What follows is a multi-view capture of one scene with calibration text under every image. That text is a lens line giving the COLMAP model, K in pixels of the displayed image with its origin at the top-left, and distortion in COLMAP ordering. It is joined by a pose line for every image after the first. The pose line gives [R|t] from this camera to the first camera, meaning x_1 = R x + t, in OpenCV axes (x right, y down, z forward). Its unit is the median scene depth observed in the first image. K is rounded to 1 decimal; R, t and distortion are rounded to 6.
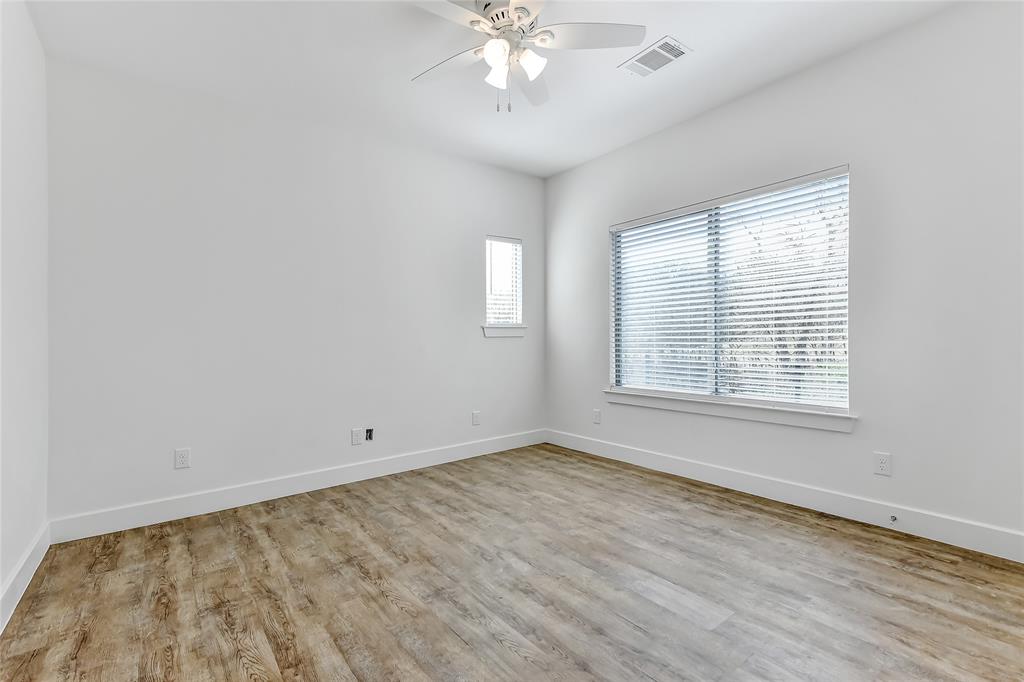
lens RADIAL K [[469.3, 0, 511.8], [0, 469.3, 341.2], [0, 0, 1]] dist [0.010408, -0.004450]
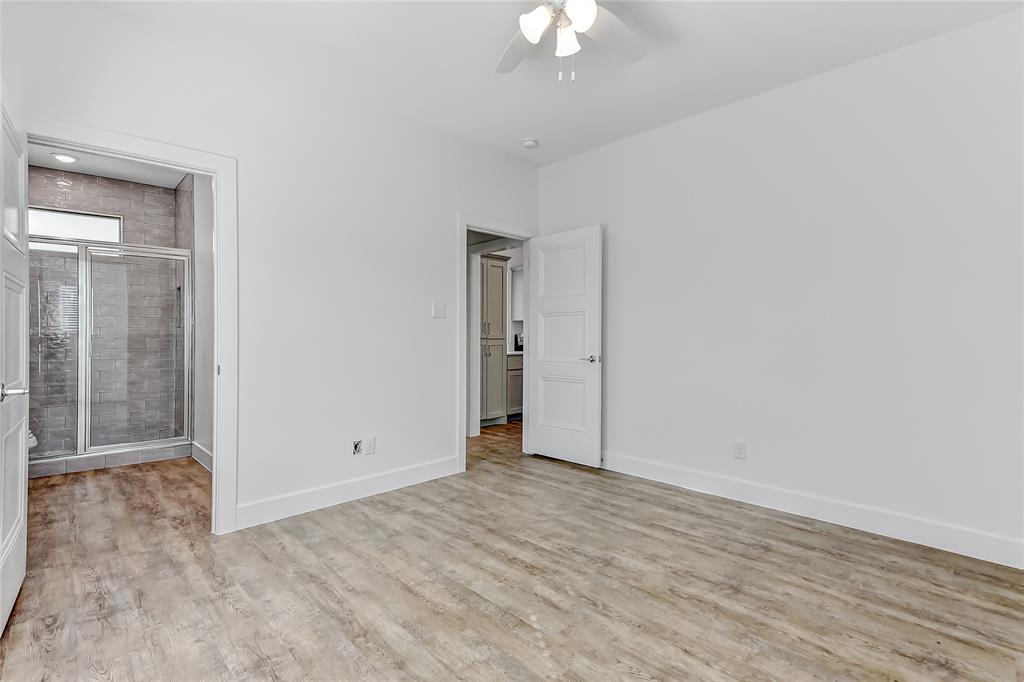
lens RADIAL K [[469.3, 0, 510.7], [0, 469.3, 340.6], [0, 0, 1]] dist [0.010408, -0.004450]
pose [[-0.993176, 0.021816, -0.114566, 0.190847], [0.021697, 0.999762, 0.002287, -0.025081], [0.114589, -0.000215, -0.993413, 2.000048]]
